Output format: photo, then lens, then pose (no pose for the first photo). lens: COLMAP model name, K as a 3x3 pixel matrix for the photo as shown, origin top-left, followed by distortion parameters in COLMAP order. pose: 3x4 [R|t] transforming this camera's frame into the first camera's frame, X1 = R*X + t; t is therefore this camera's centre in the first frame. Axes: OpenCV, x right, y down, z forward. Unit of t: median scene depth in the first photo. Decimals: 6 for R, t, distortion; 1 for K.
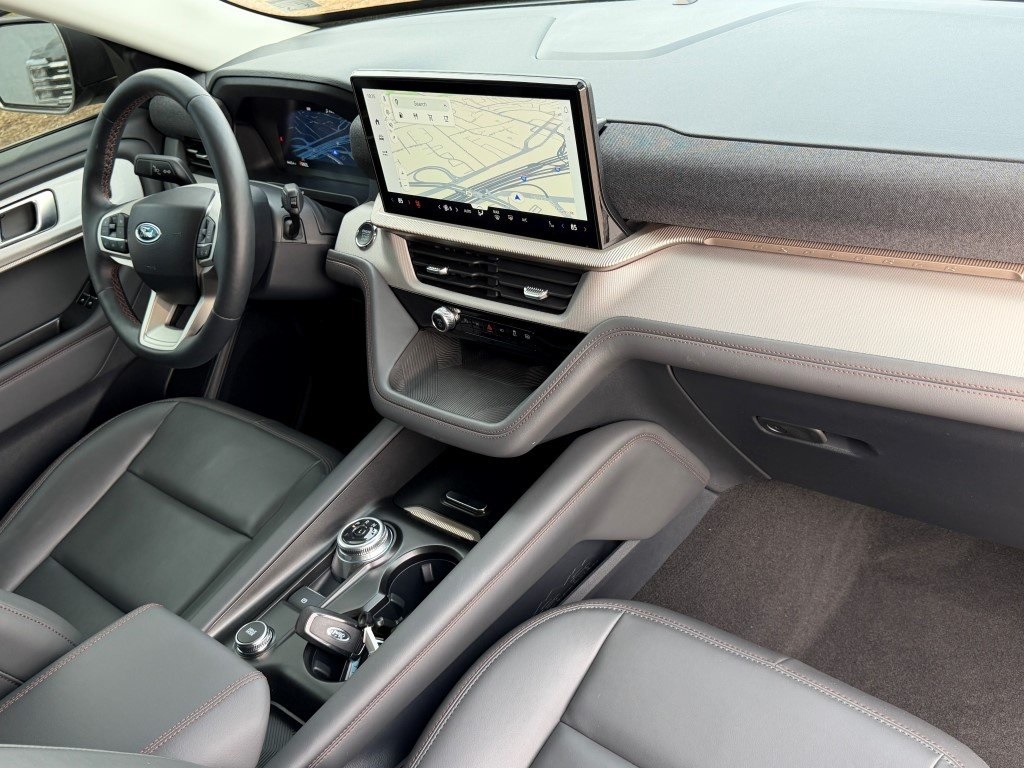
lens RADIAL K [[1076.4, 0, 512.0], [0, 1076.4, 384.0], [0, 0, 1]] dist [0.123582, -0.006227]
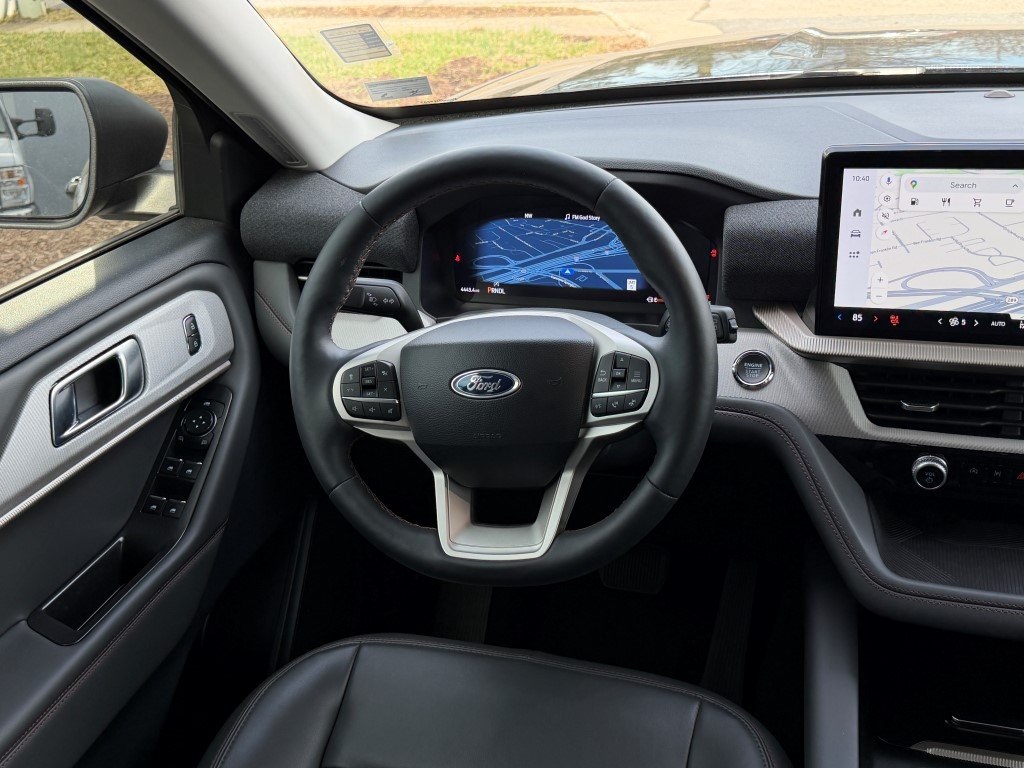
lens RADIAL K [[1131.3, 0, 512.0], [0, 1131.3, 384.0], [0, 0, 1]] dist [0.098197, -0.045897]
pose [[0.895609, -0.049157, 0.442118, -0.620754], [0.116356, 0.985161, -0.126170, -0.049829], [-0.429355, 0.164442, 0.888039, 0.386110]]
